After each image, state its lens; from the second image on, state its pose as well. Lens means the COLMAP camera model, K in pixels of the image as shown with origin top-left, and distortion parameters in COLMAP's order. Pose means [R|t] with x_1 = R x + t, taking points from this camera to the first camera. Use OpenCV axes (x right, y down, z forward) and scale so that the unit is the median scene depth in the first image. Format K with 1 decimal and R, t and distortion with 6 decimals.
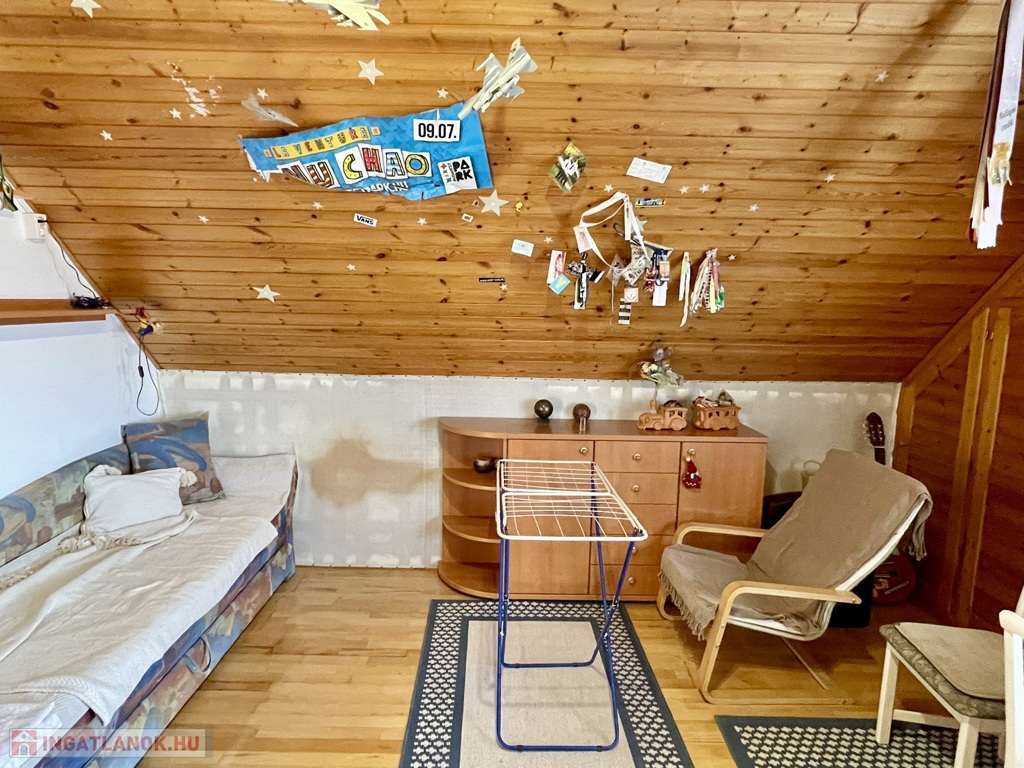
lens RADIAL K [[573.0, 0, 503.6], [0, 573.0, 382.5], [0, 0, 1]] dist [-0.006638, 0.000525]
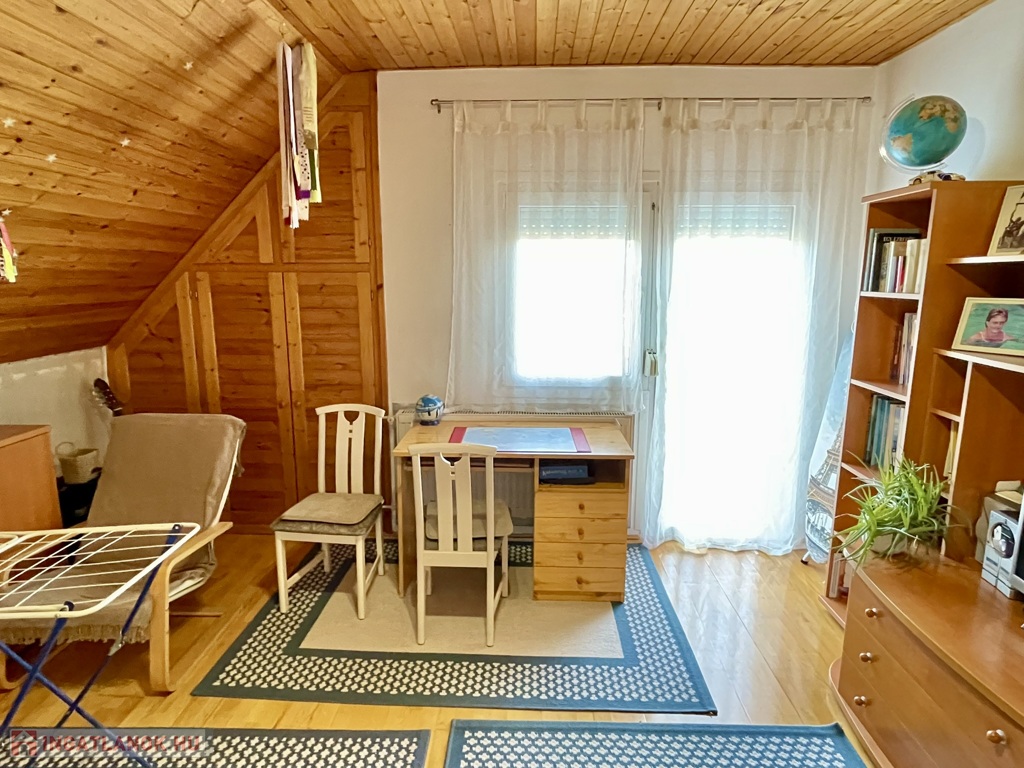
lens RADIAL K [[573.0, 0, 505.4], [0, 573.0, 379.1], [0, 0, 1]] dist [-0.006638, 0.000525]
pose [[0.056790, -0.193967, 0.979363, -0.385803], [0.143231, 0.972382, 0.184279, -0.037923], [-0.988059, 0.129810, 0.083004, 0.268685]]
